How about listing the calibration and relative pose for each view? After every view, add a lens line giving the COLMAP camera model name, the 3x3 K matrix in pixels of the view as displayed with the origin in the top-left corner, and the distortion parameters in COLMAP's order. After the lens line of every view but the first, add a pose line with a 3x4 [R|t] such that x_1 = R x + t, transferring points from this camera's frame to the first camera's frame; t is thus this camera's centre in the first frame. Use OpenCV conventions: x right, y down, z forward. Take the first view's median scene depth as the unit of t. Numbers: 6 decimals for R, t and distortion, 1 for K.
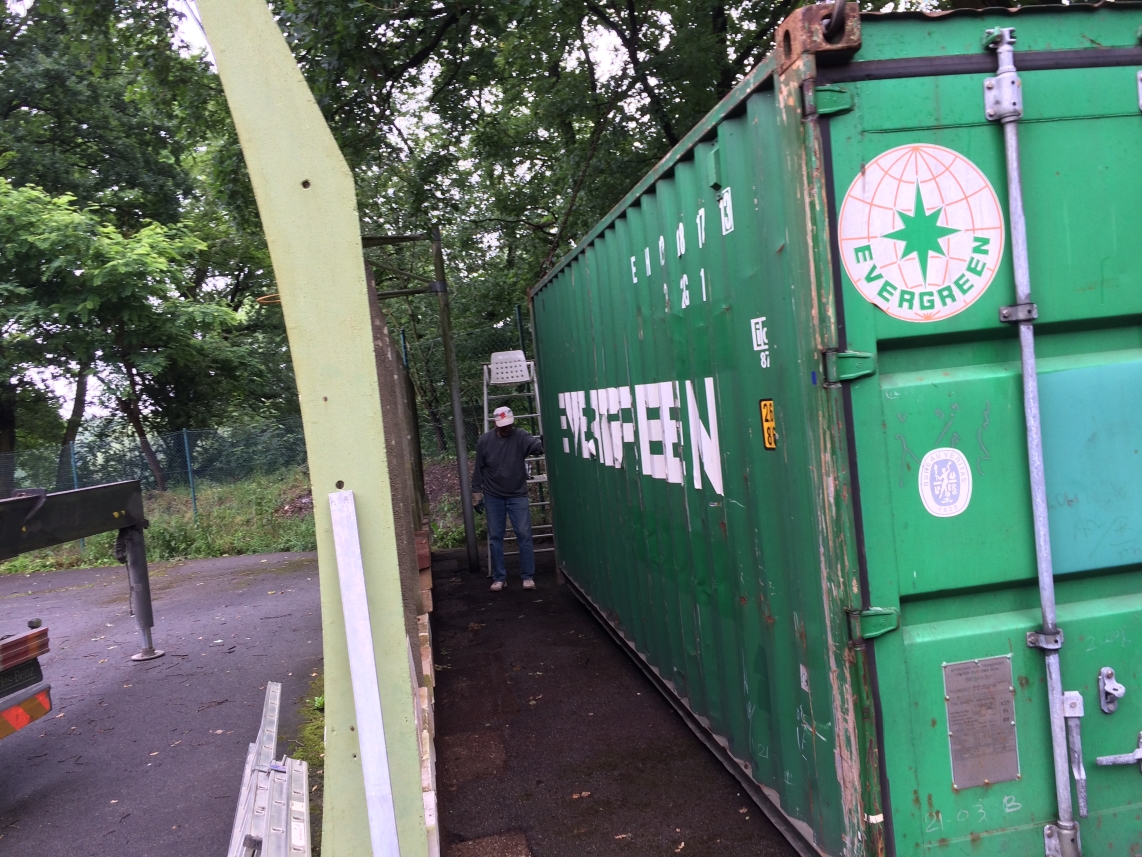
lens RADIAL K [[973.4, 0, 571.0], [0, 973.4, 428.5], [0, 0, 1]] dist [0.080743, -0.115659]
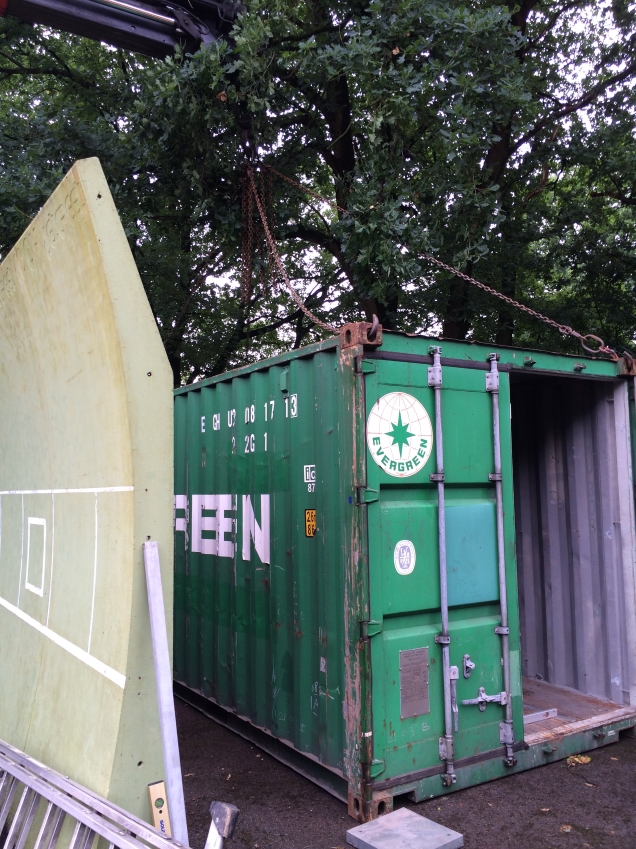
lens RADIAL K [[722.6, 0, 315.8], [0, 722.6, 420.1], [0, 0, 1]] dist [0.076713, -0.110377]
pose [[0.915856, 0.123228, 0.382128, -0.389604], [-0.062773, 0.983980, -0.166862, 0.037336], [-0.396569, 0.128834, 0.908920, -0.317698]]
